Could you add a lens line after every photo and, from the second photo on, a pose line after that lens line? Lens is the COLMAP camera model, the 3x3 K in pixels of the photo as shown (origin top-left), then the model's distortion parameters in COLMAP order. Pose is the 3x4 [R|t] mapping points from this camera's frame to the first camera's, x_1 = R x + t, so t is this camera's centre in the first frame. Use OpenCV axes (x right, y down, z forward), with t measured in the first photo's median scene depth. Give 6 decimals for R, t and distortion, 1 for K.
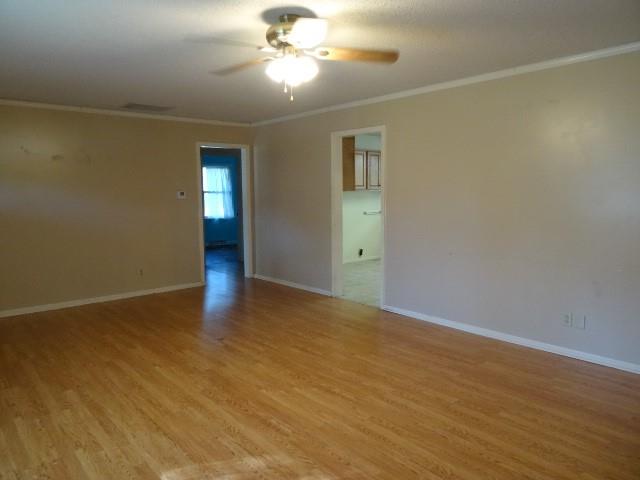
lens RADIAL K [[458.1, 0, 318.1], [0, 458.1, 241.3], [0, 0, 1]] dist [0.001547, -0.004601]
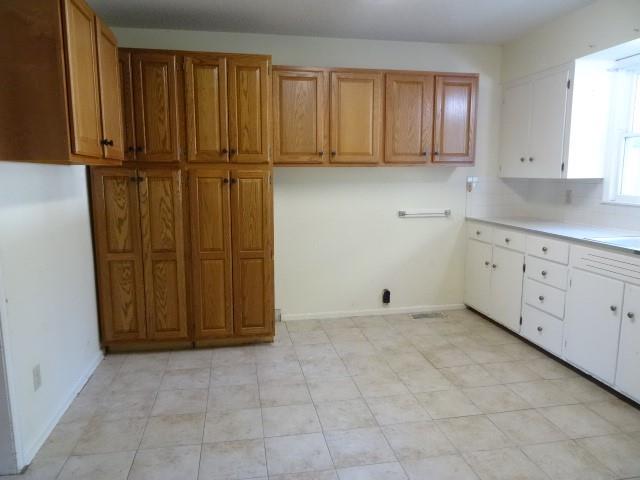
lens RADIAL K [[458.1, 0, 318.1], [0, 458.1, 241.3], [0, 0, 1]] dist [0.001547, -0.004601]
pose [[0.861342, 0.077366, -0.502099, 0.692641], [-0.057417, 0.996829, 0.055098, -0.143824], [0.504770, -0.018629, 0.863053, 1.447876]]
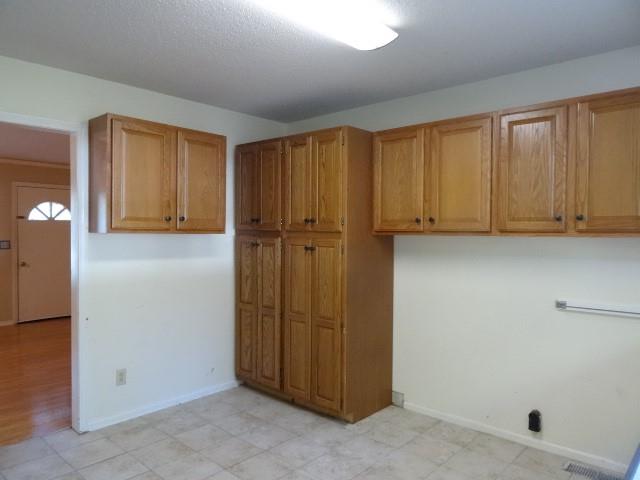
lens RADIAL K [[458.1, 0, 318.1], [0, 458.1, 241.3], [0, 0, 1]] dist [0.001547, -0.004601]
pose [[0.119417, 0.027657, -0.992459, 1.033620], [-0.115553, 0.993206, 0.013774, -0.236679], [0.986097, 0.113037, 0.121802, 2.065312]]
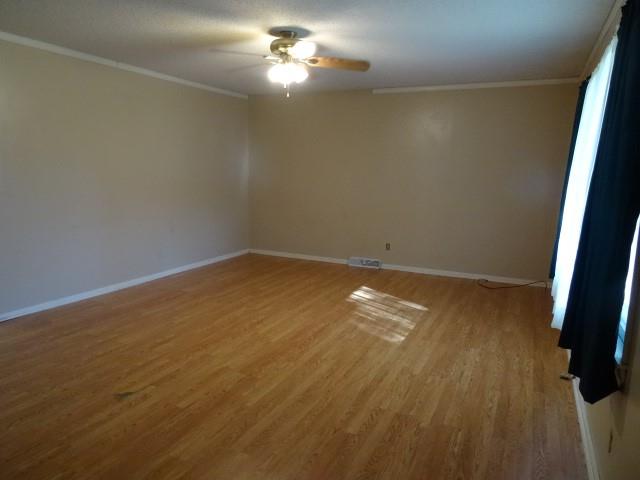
lens RADIAL K [[458.1, 0, 318.1], [0, 458.1, 241.3], [0, 0, 1]] dist [0.001547, -0.004601]
pose [[-0.401302, -0.148418, 0.903841, -1.080487], [0.080819, 0.977198, 0.196347, -0.124694], [-0.912373, 0.151842, -0.380157, 1.198727]]
